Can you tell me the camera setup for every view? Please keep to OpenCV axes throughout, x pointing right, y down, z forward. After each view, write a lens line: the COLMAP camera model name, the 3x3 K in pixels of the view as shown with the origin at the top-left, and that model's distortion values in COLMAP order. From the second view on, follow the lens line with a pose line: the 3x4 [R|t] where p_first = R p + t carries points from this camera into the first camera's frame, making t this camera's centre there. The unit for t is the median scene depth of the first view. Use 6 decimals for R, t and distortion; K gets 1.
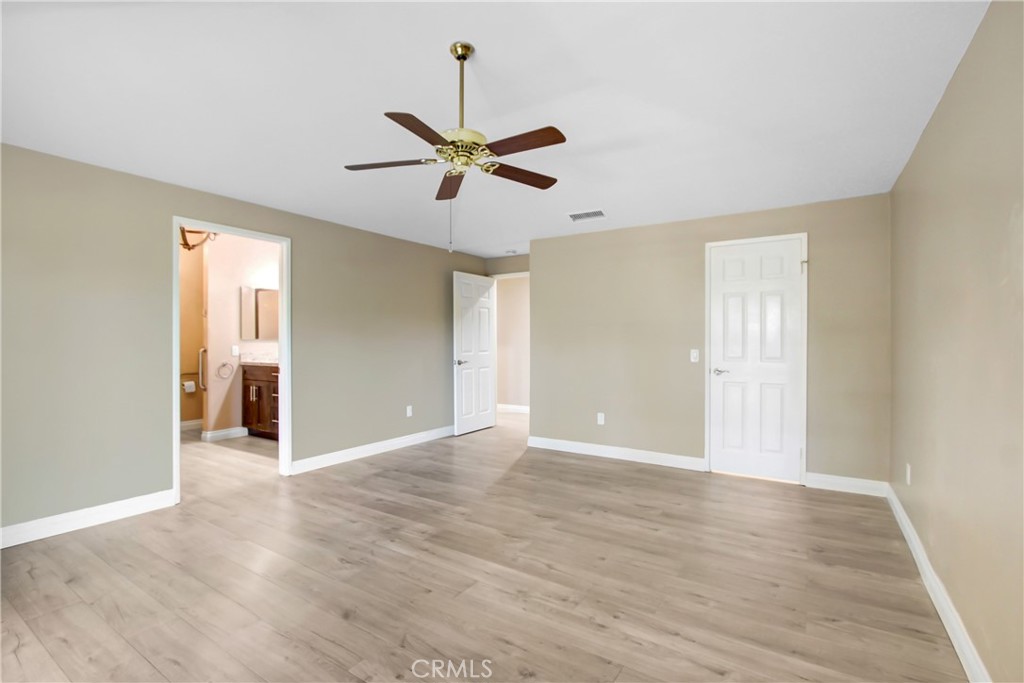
lens RADIAL K [[472.2, 0, 511.1], [0, 472.2, 343.8], [0, 0, 1]] dist [-0.002887, 0.001267]
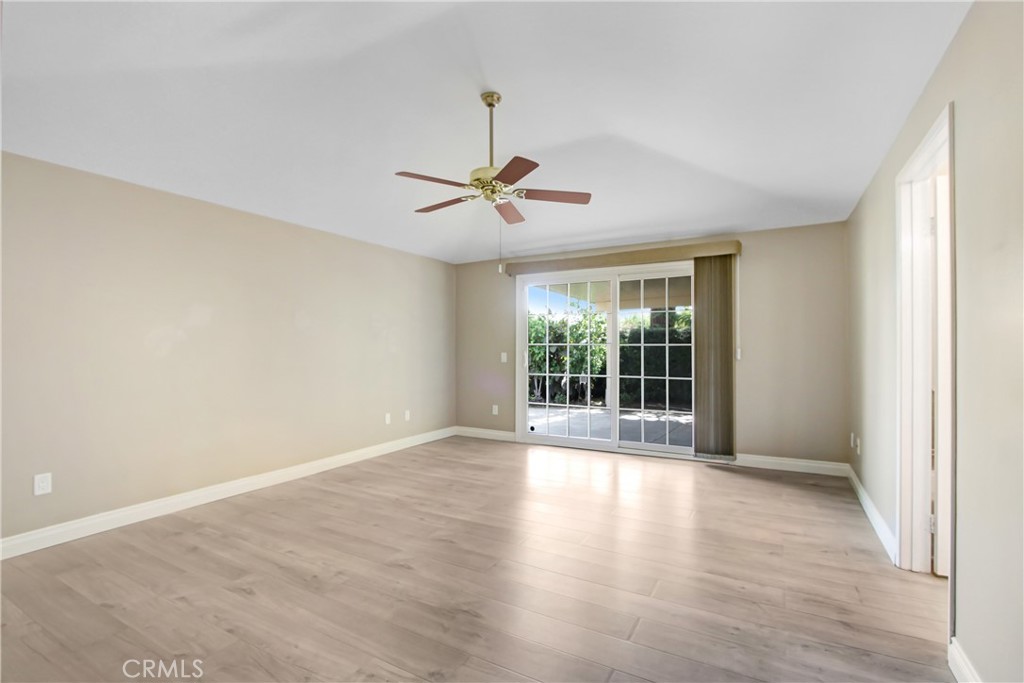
lens RADIAL K [[472.2, 0, 512.2], [0, 472.2, 344.3], [0, 0, 1]] dist [-0.002887, 0.001267]
pose [[-0.997500, 0.003116, -0.070599, -0.070707], [0.003788, 0.999949, -0.009385, -0.002391], [0.070566, -0.009629, -0.997461, 2.117635]]
